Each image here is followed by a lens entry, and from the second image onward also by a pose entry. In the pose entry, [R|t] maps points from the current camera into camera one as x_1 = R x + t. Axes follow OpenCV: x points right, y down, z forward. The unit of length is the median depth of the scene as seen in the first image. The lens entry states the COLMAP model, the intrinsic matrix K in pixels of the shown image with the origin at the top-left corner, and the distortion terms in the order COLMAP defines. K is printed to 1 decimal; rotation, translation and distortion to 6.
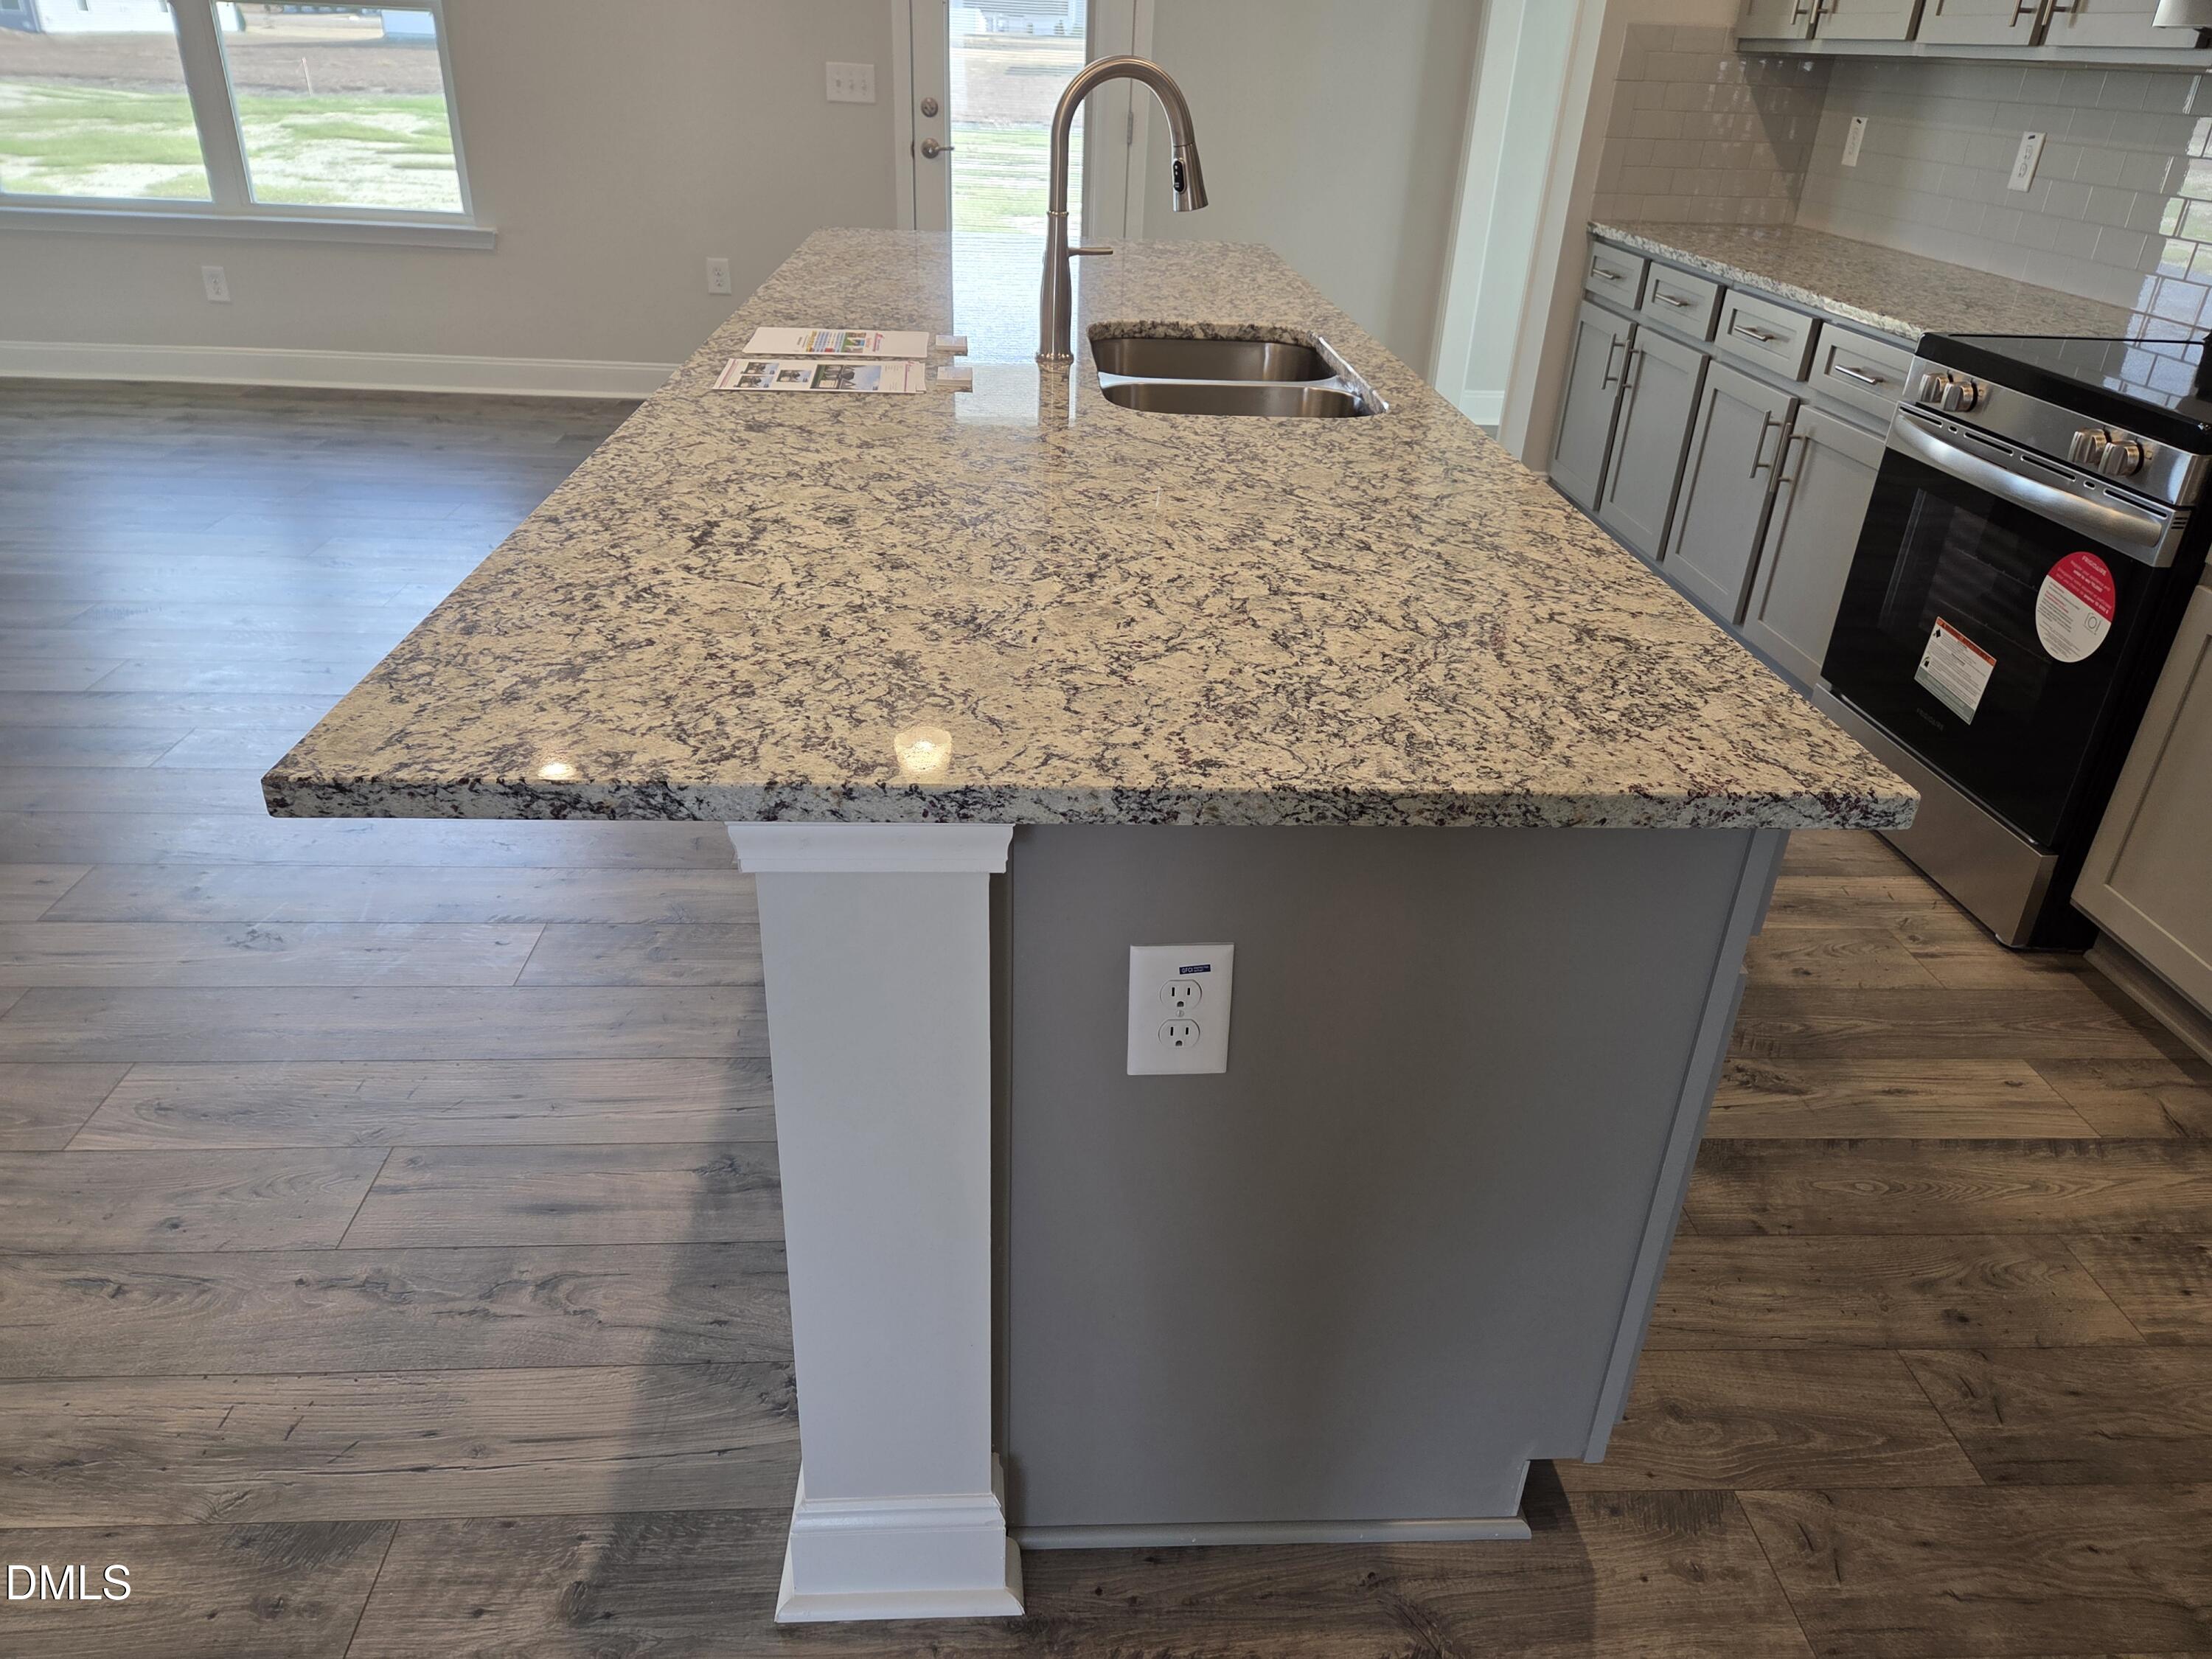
lens RADIAL K [[1486.2, 0, 1095.6], [0, 1486.2, 827.9], [0, 0, 1]] dist [0.069331, -0.062069]
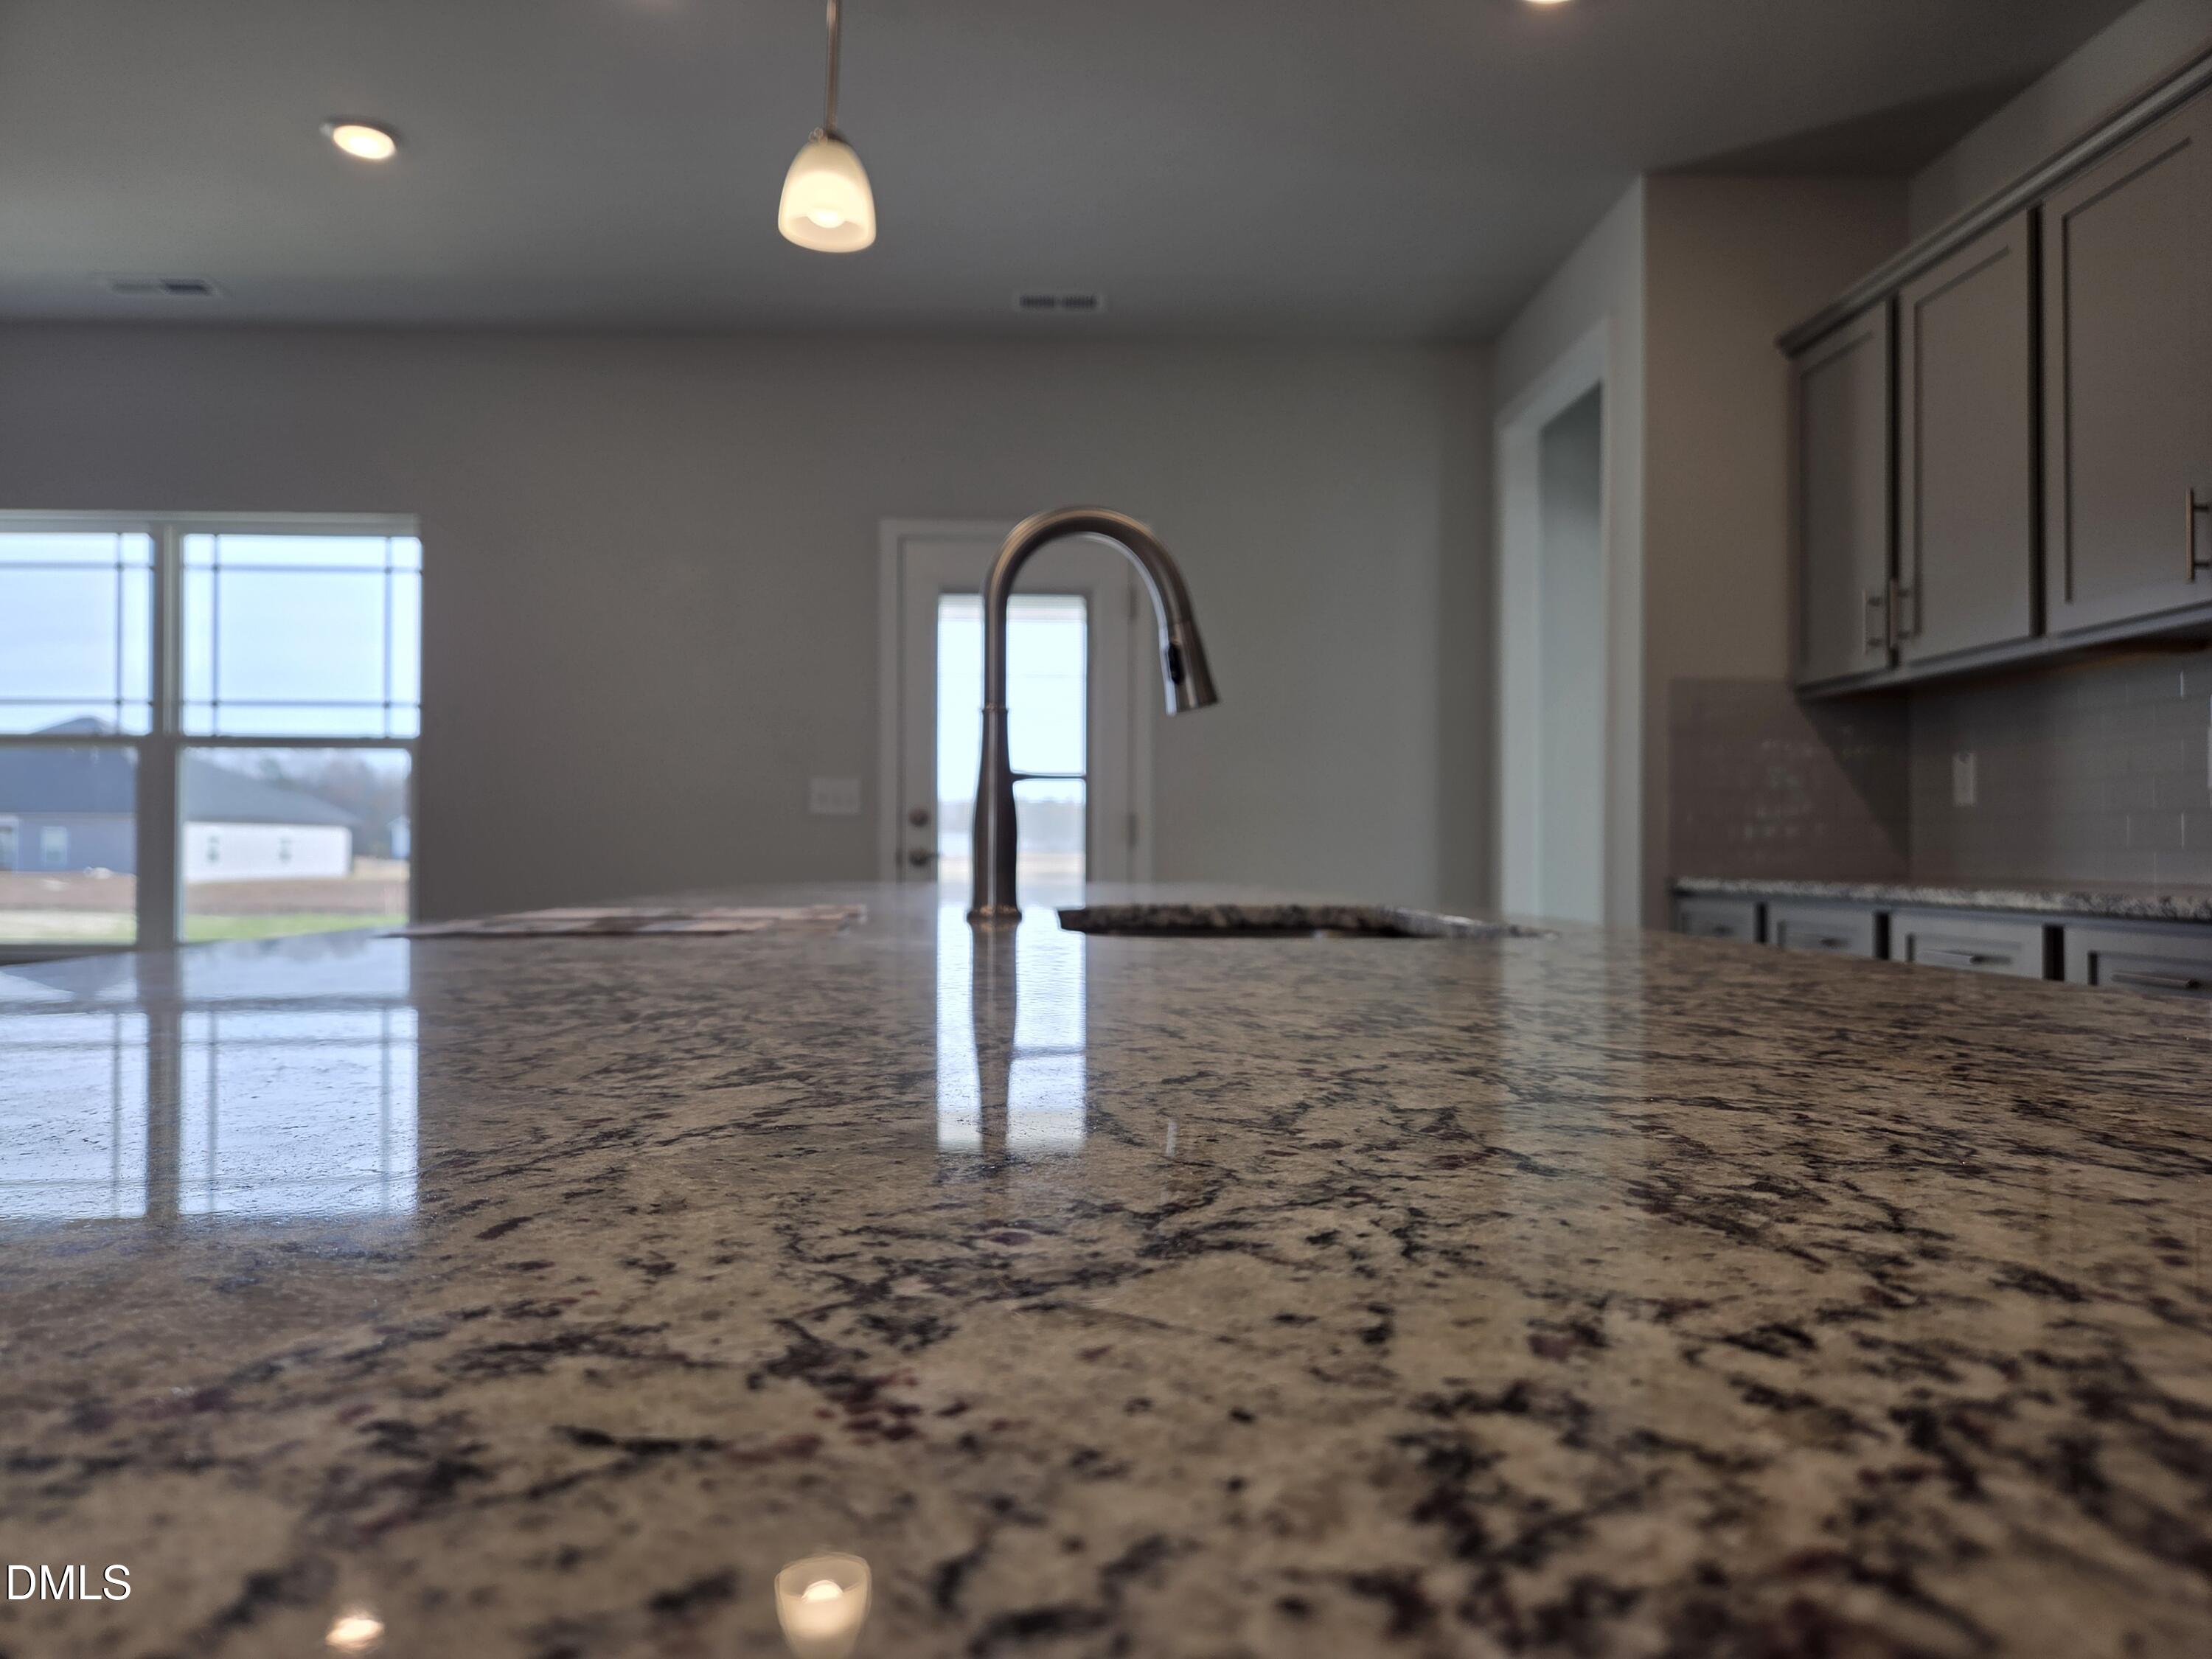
lens RADIAL K [[1501.9, 0, 1082.3], [0, 1501.9, 832.6], [0, 0, 1]] dist [0.069268, -0.066726]
pose [[0.999139, -0.036452, -0.019795, 0.040592], [0.022562, 0.878030, -0.478074, -0.066144], [0.034807, 0.477216, 0.878096, 0.722998]]
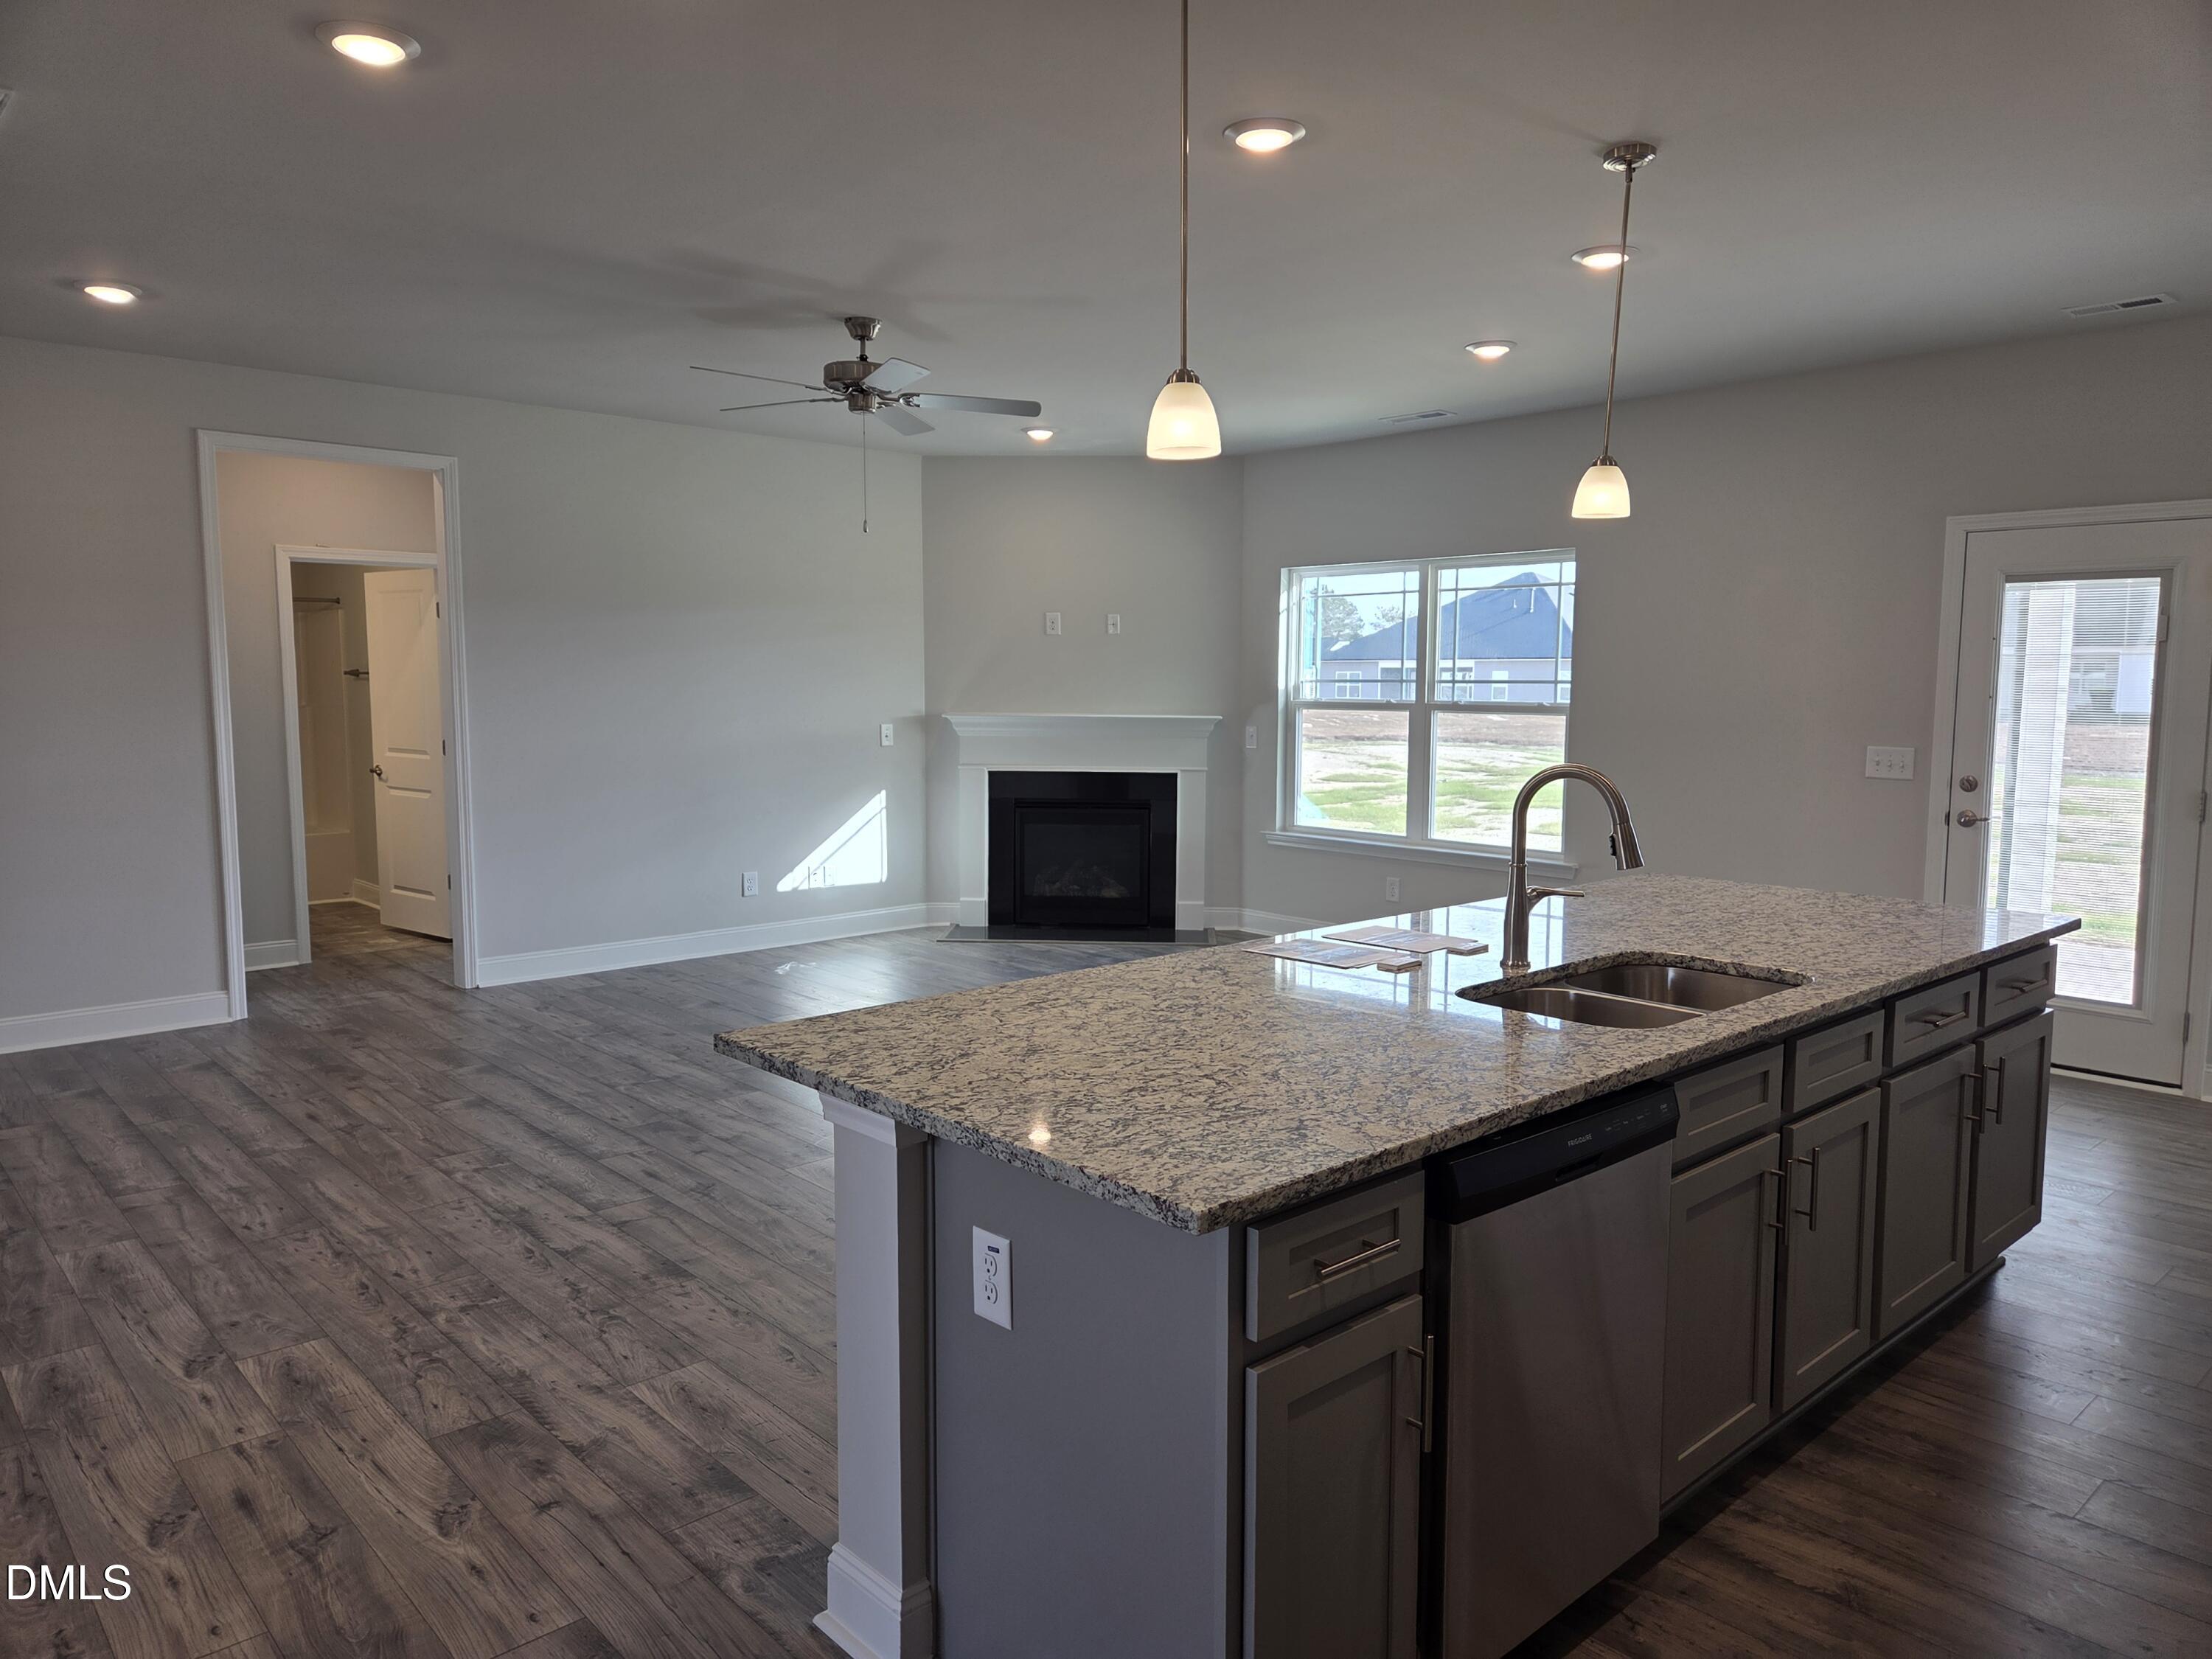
lens RADIAL K [[1468.8, 0, 1105.5], [0, 1468.8, 822.1], [0, 0, 1]] dist [0.077148, -0.052846]
pose [[0.637329, 0.039820, -0.769563, 1.268281], [-0.341934, 0.909577, -0.236115, 0.003698], [0.690575, 0.413623, 0.593315, -0.123975]]
